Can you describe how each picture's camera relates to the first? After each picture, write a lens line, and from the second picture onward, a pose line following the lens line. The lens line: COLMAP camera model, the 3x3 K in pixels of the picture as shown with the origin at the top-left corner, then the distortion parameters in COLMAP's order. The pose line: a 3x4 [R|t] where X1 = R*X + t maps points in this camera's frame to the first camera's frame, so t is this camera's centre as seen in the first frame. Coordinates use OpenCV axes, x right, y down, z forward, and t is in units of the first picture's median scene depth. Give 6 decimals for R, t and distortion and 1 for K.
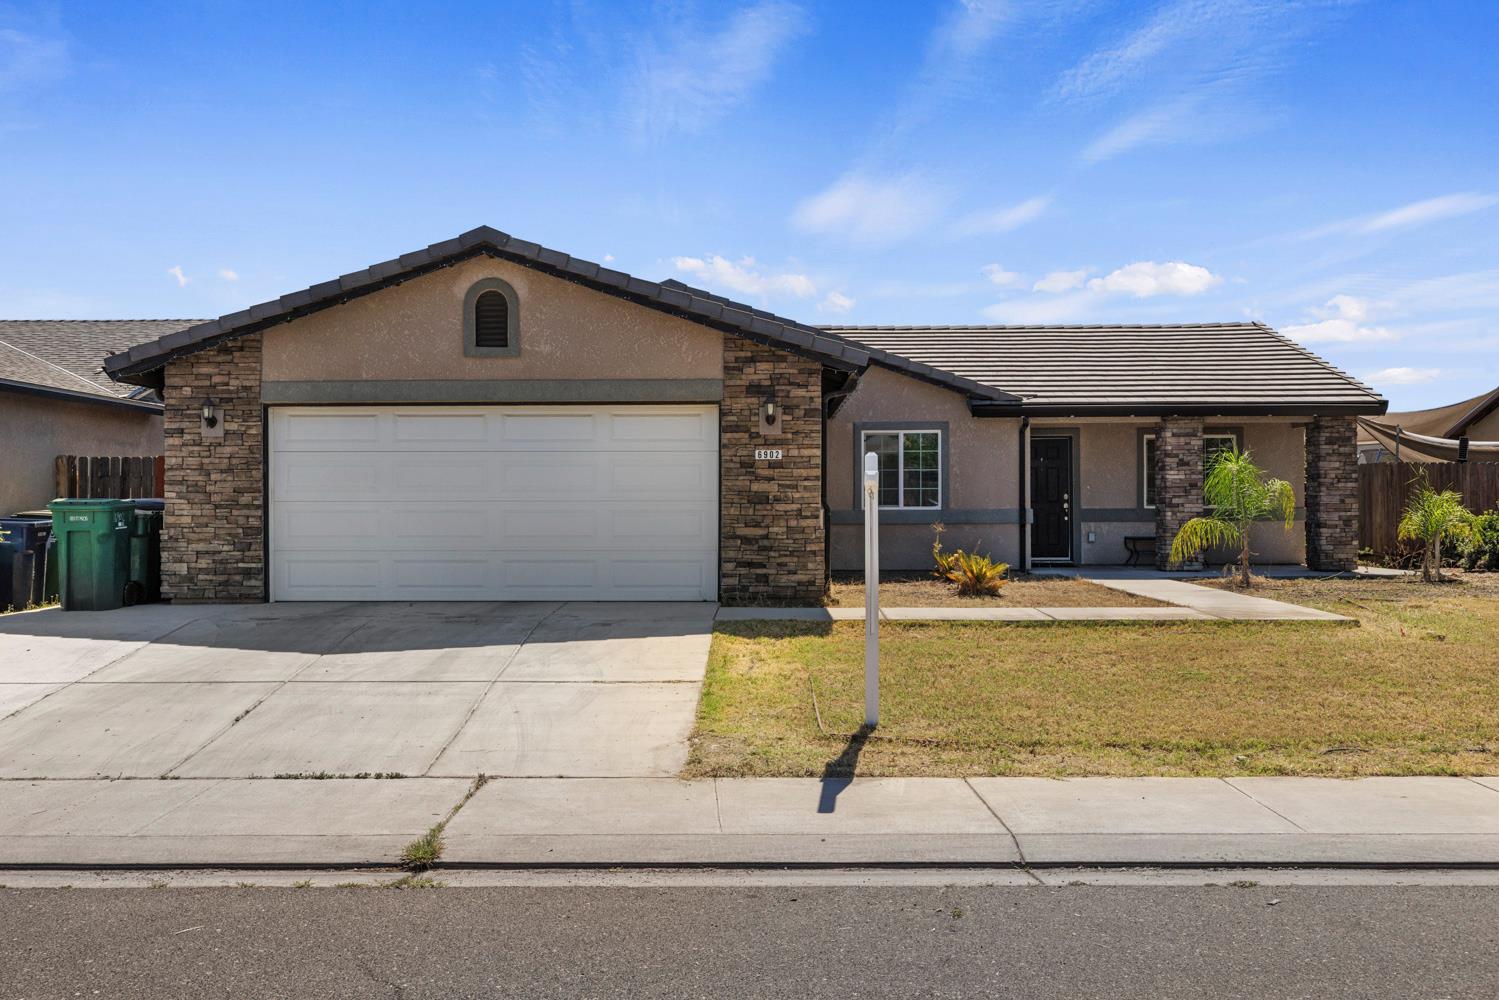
lens RADIAL K [[1432.3, 0, 749.5], [0, 1432.3, 500.0], [0, 0, 1]] dist [0.003235, -0.000345]
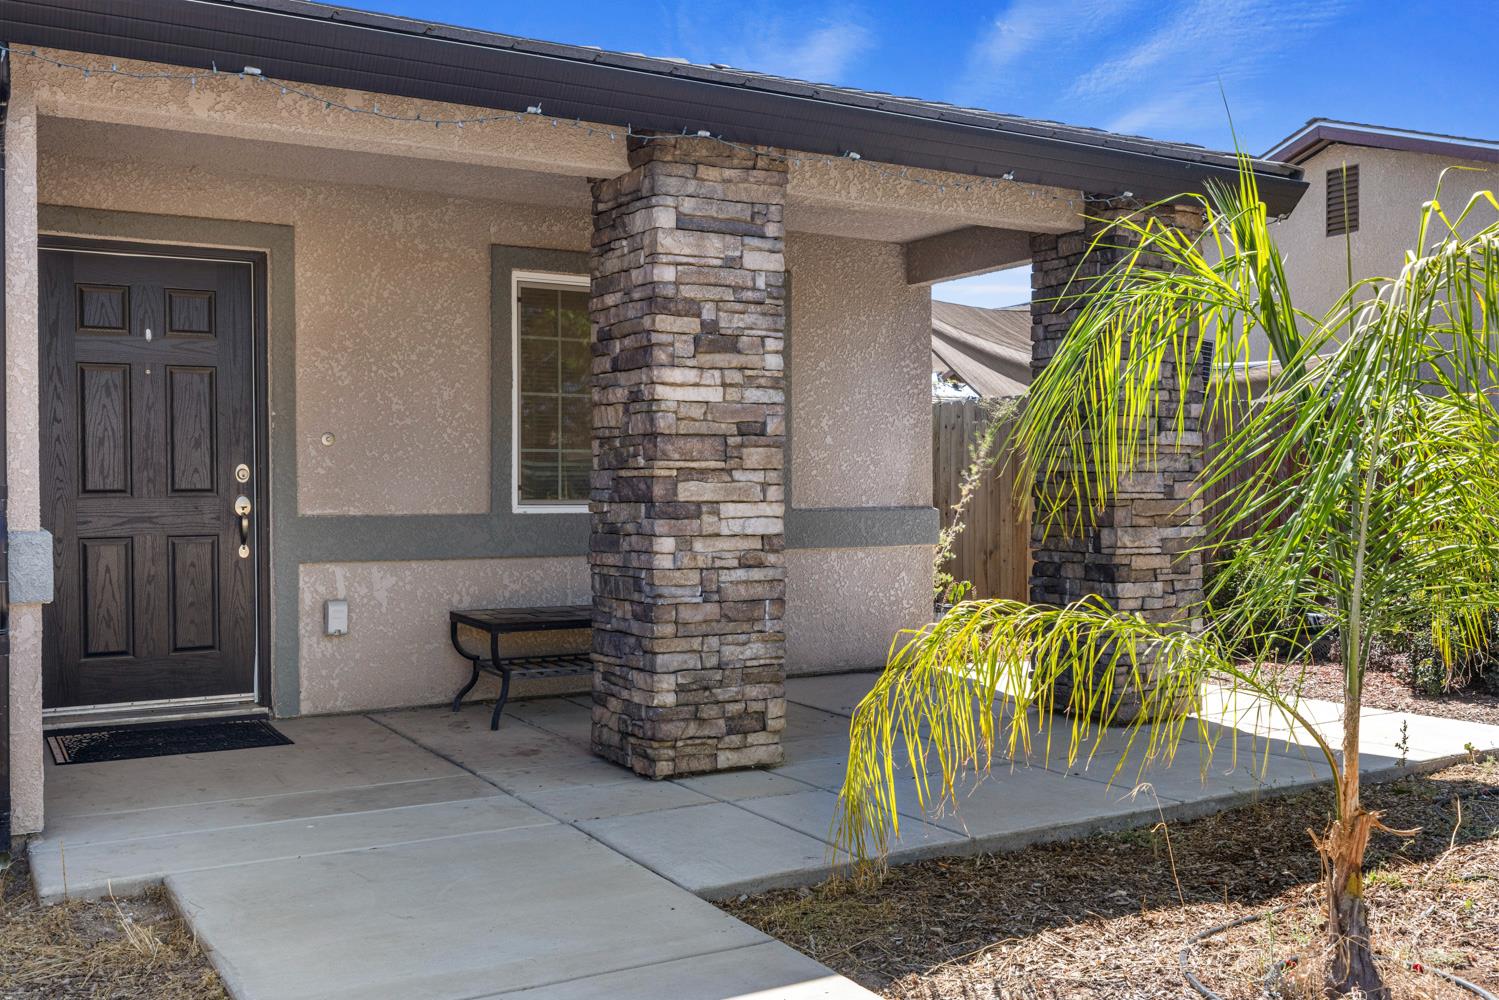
lens RADIAL K [[1432.3, 0, 749.5], [0, 1432.3, 500.0], [0, 0, 1]] dist [0.003235, -0.000345]
pose [[0.861474, -0.004280, 0.507783, 0.179868], [-0.002958, 0.999905, 0.013445, -0.001267], [-0.507793, -0.013084, 0.861380, 0.777445]]
